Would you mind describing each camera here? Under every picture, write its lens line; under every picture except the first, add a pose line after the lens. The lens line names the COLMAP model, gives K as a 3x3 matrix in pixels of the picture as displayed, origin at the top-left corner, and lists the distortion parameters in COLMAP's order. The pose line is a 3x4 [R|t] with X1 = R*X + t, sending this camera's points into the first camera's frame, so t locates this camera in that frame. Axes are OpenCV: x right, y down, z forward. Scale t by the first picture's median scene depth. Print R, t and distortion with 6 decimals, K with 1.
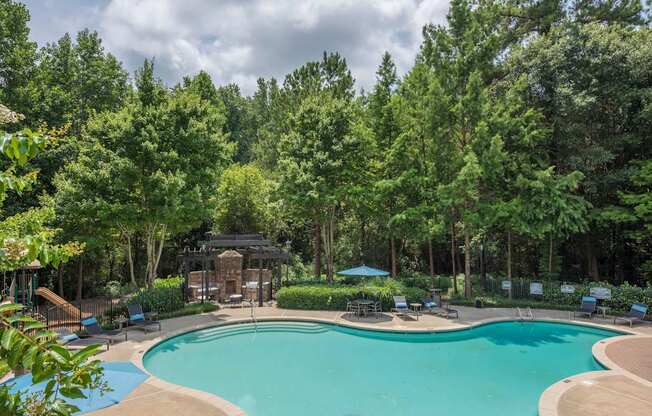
lens RADIAL K [[418.4, 0, 325.8], [0, 418.4, 212.6], [0, 0, 1]] dist [0.010399, 0.000121]
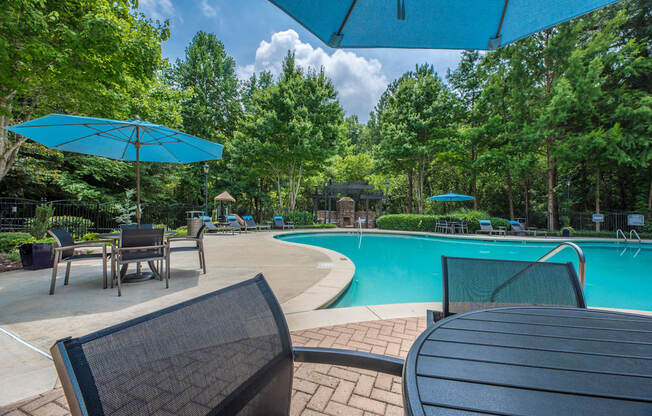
lens RADIAL K [[261.6, 0, 326.0], [0, 261.6, 208.0], [0, 0, 1]] dist [-0.000164, -0.000628]
pose [[0.947213, 0.010918, -0.320418, -0.007415], [-0.012636, 0.999915, -0.003285, 0.152925], [0.320355, 0.007160, 0.947270, 0.149064]]
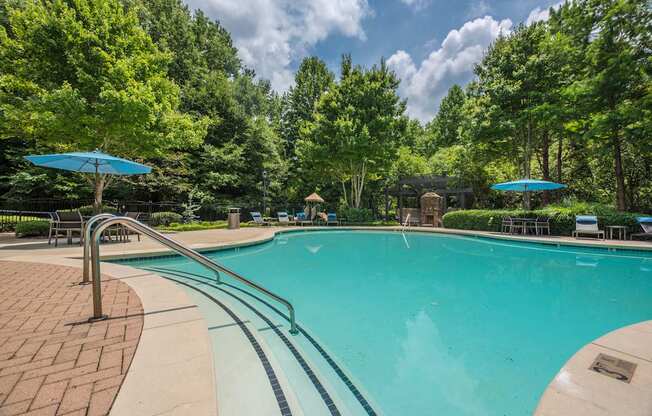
lens RADIAL K [[261.6, 0, 326.0], [0, 261.6, 208.0], [0, 0, 1]] dist [-0.000164, -0.000628]
pose [[0.638690, -0.006619, -0.769436, 0.210200], [0.003032, 0.999977, -0.006085, 0.163710], [0.769458, 0.001554, 0.638695, 0.284532]]
